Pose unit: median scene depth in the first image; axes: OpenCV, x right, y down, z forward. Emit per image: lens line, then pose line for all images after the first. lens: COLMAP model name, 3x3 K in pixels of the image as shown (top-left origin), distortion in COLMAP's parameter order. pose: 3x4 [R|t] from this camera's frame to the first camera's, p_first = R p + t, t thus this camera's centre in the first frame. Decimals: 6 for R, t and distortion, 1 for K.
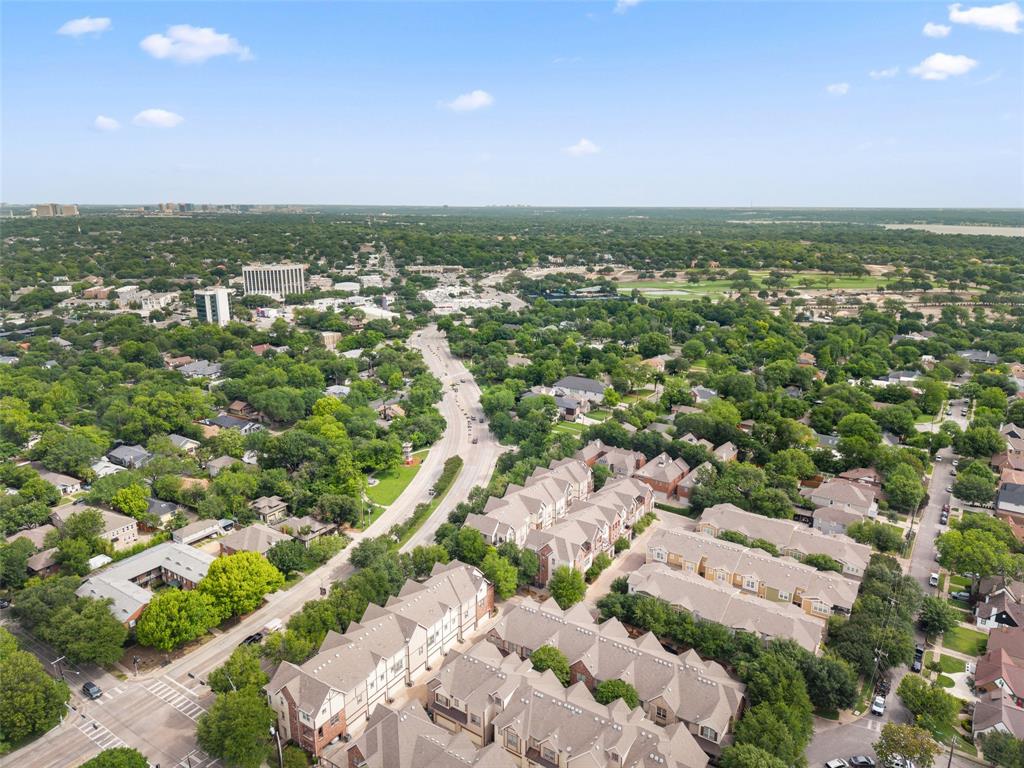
lens RADIAL K [[696.0, 0, 511.5], [0, 696.0, 363.1], [0, 0, 1]] dist [0.054591, -0.072166]
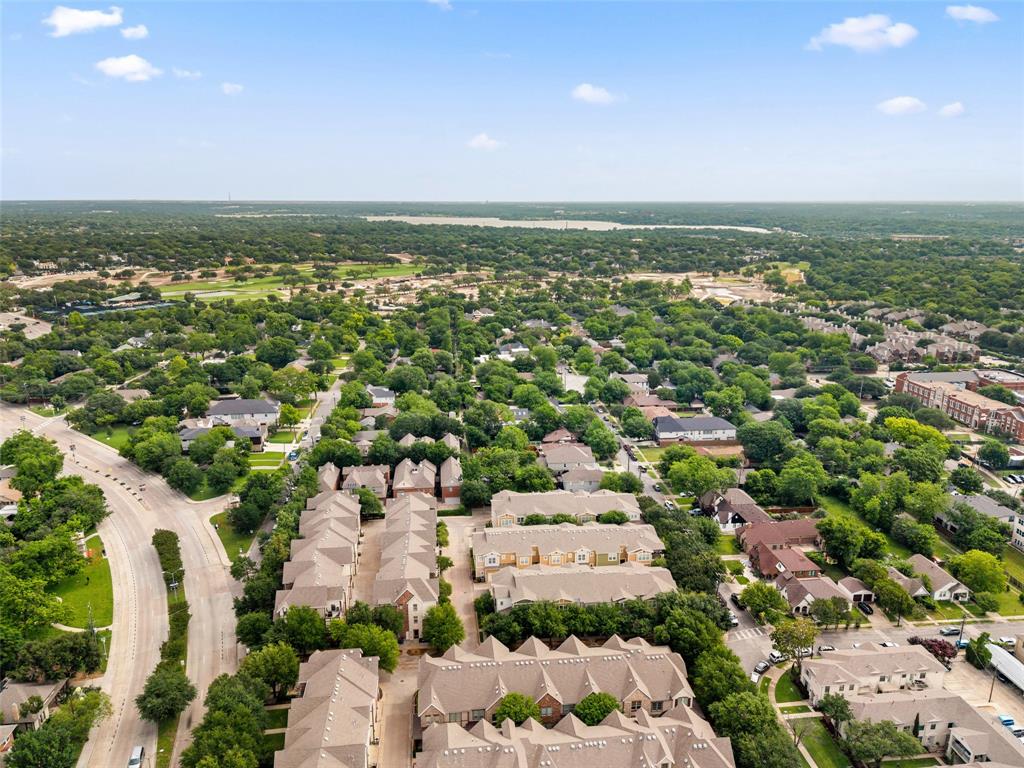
lens RADIAL K [[696.0, 0, 511.5], [0, 696.0, 363.1], [0, 0, 1]] dist [0.054591, -0.072166]
pose [[0.755666, -0.149311, 0.637711, -0.244320], [0.143747, 0.987737, 0.060929, -0.035752], [-0.638989, 0.045627, 0.767862, 0.161106]]
